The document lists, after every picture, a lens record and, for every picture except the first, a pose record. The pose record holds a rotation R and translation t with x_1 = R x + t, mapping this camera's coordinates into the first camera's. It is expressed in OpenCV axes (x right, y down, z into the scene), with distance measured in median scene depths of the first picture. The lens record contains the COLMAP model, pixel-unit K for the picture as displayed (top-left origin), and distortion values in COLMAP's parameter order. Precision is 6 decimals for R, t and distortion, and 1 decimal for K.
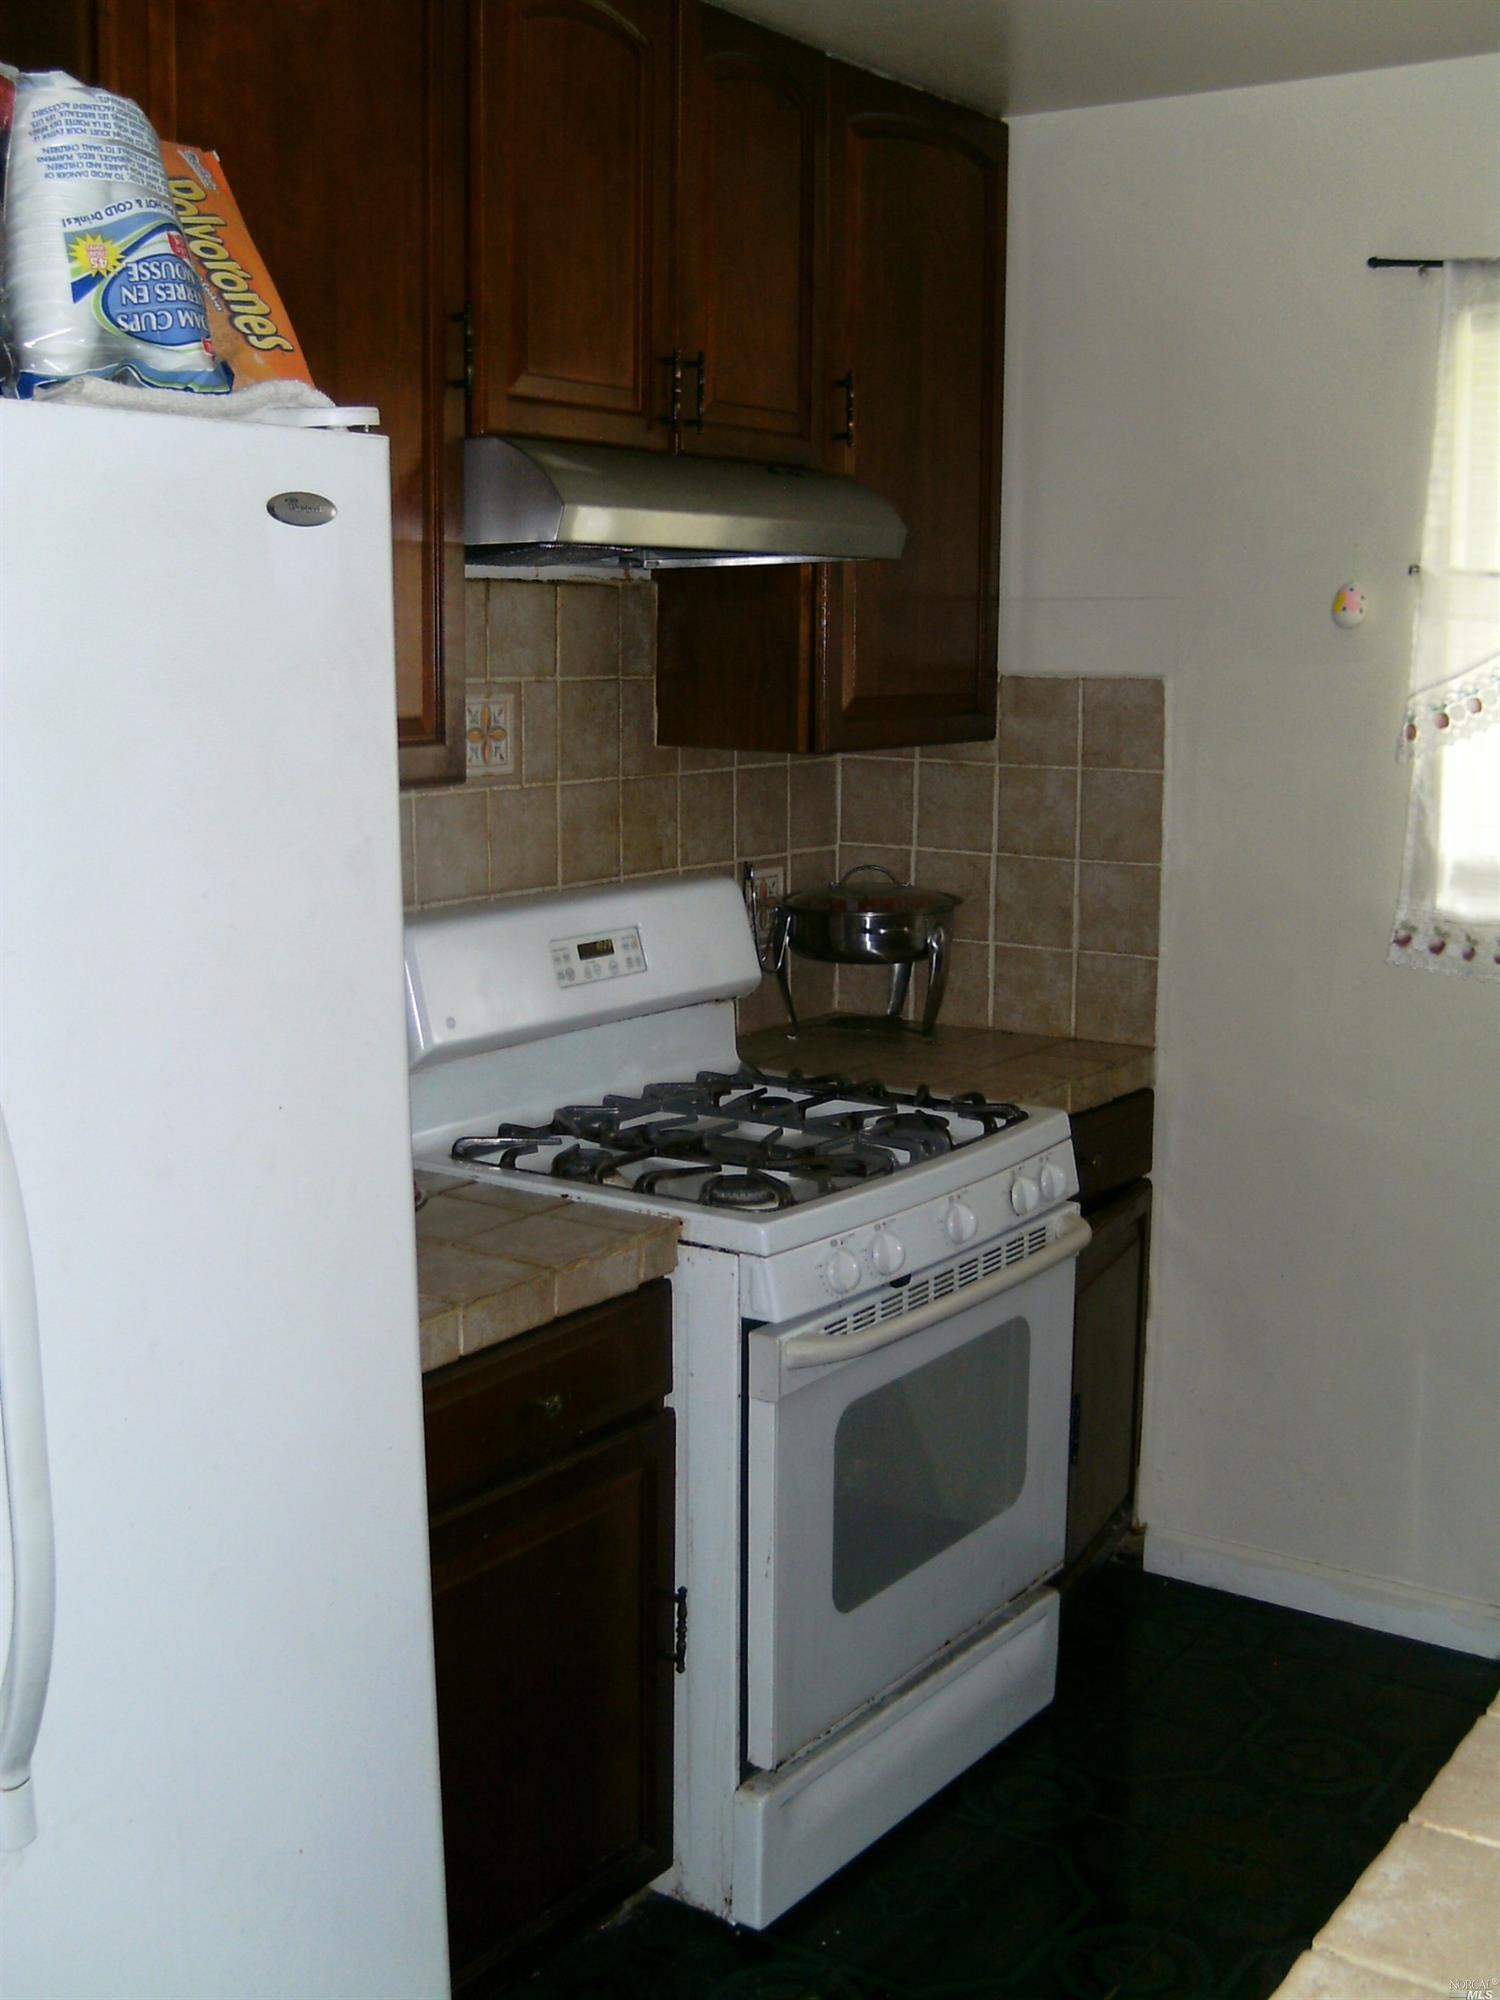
lens RADIAL K [[2181.9, 0, 750.0], [0, 2181.9, 1000.0], [0, 0, 1]] dist [-0.172342, 0.181552]
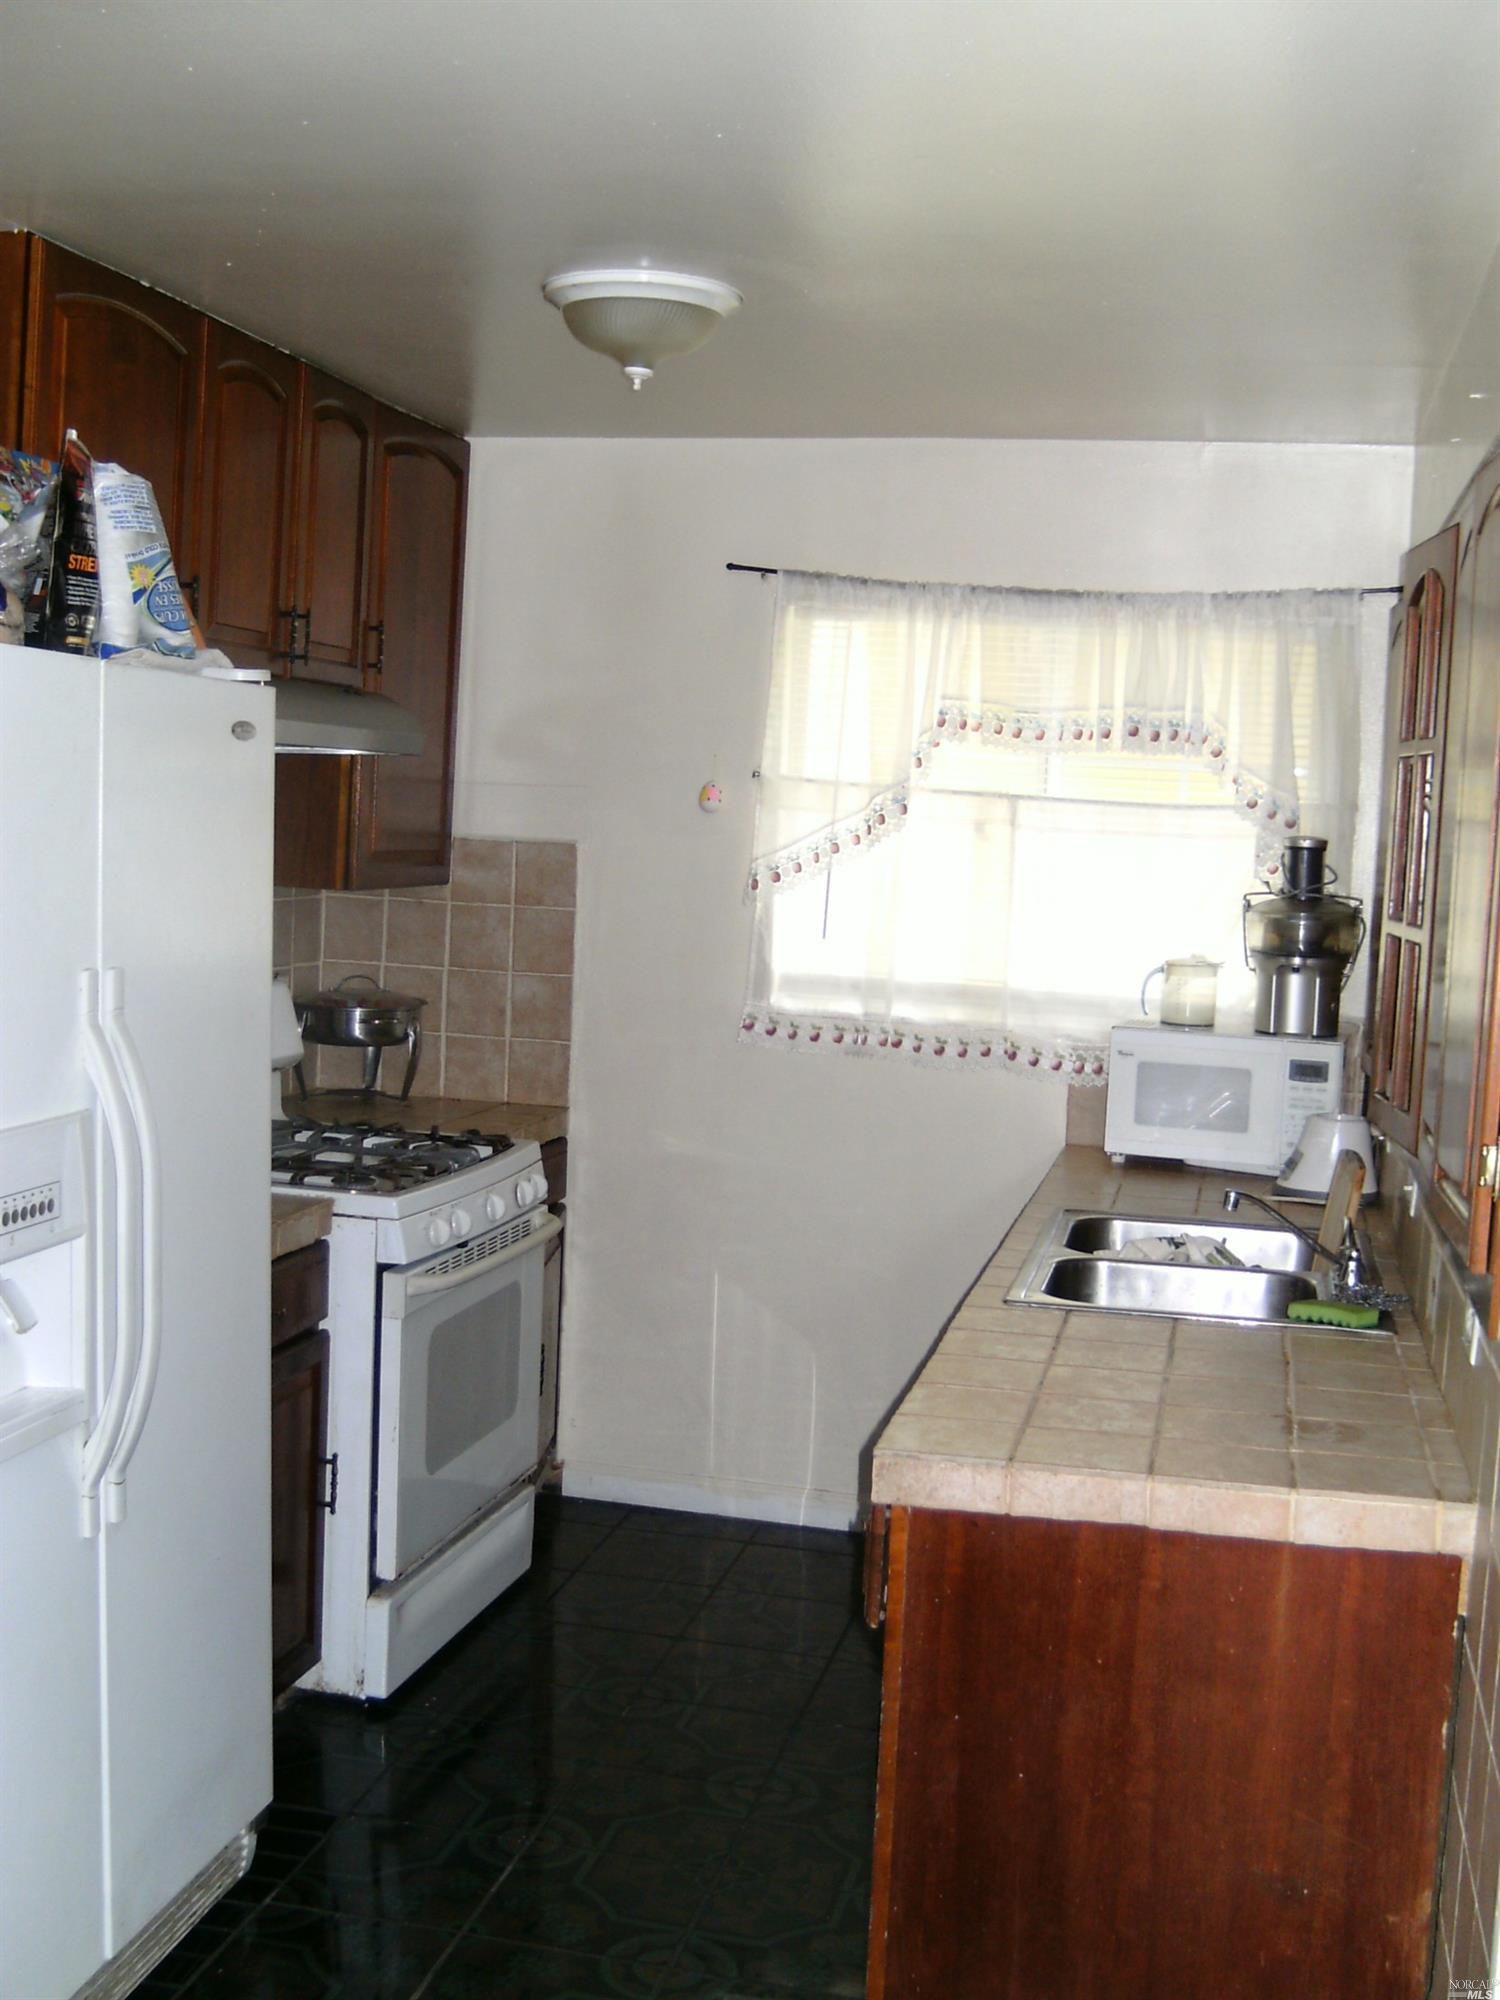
lens RADIAL K [[2181.9, 0, 750.0], [0, 2181.9, 1000.0], [0, 0, 1]] dist [-0.172342, 0.181552]
pose [[0.927011, 0.009388, 0.374916, -0.259480], [0.017633, 0.997490, -0.068577, 0.057810], [-0.374619, 0.070183, 0.924519, -0.384286]]
